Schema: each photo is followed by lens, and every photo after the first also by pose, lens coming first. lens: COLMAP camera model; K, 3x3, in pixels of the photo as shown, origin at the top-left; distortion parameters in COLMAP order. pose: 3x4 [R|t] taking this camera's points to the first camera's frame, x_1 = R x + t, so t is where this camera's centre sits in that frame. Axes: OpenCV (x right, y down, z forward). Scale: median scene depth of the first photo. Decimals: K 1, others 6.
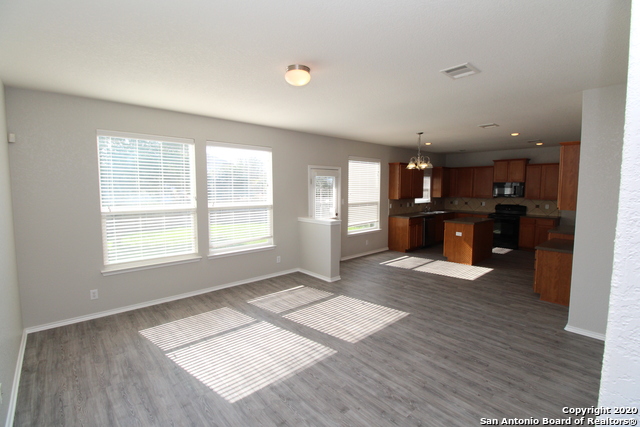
lens RADIAL K [[297.3, 0, 314.7], [0, 297.3, 210.8], [0, 0, 1]] dist [-0.016011, -0.005099]
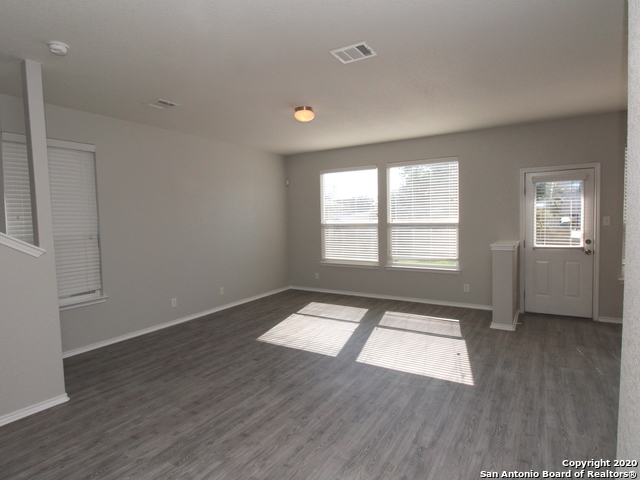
lens RADIAL K [[360.9, 0, 320.4], [0, 360.9, 235.2], [0, 0, 1]] dist [-0.020938, -0.000988]
pose [[0.284568, 0.042495, -0.957713, 0.586460], [-0.051327, 0.998259, 0.029043, 0.005457], [0.957281, 0.040892, 0.286254, 0.253165]]
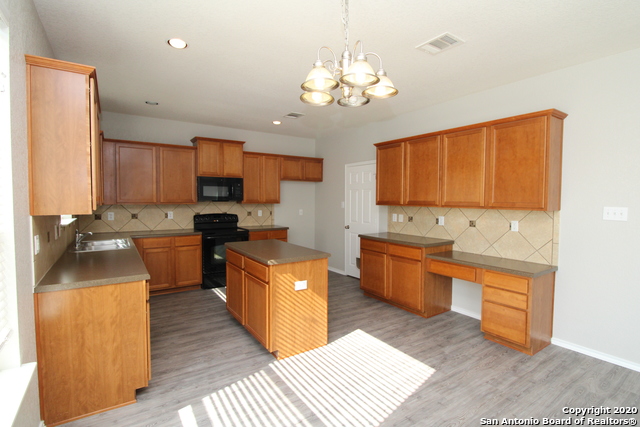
lens RADIAL K [[310.5, 0, 317.0], [0, 310.5, 214.3], [0, 0, 1]] dist [-0.013068, -0.006978]
pose [[0.129310, -0.053170, 0.990178, 0.049062], [0.074616, 0.996252, 0.043752, -0.040040], [-0.988793, 0.068225, 0.132793, 0.863518]]
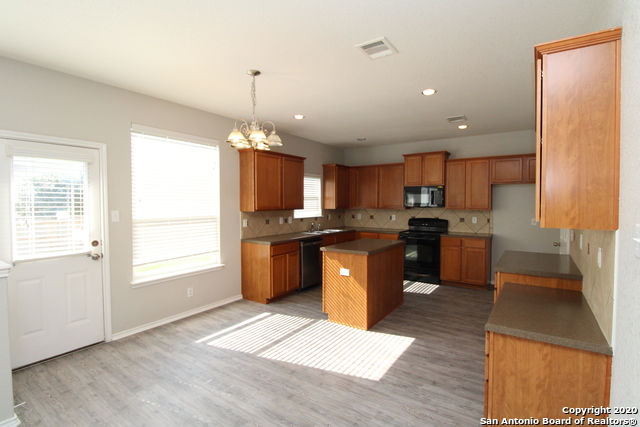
lens RADIAL K [[310.5, 0, 317.1], [0, 310.5, 213.2], [0, 0, 1]] dist [-0.013068, -0.006978]
pose [[0.971446, -0.009447, 0.237072, 0.285199], [0.020677, 0.998776, -0.044925, -0.006070], [-0.236357, 0.048544, 0.970453, 0.422468]]
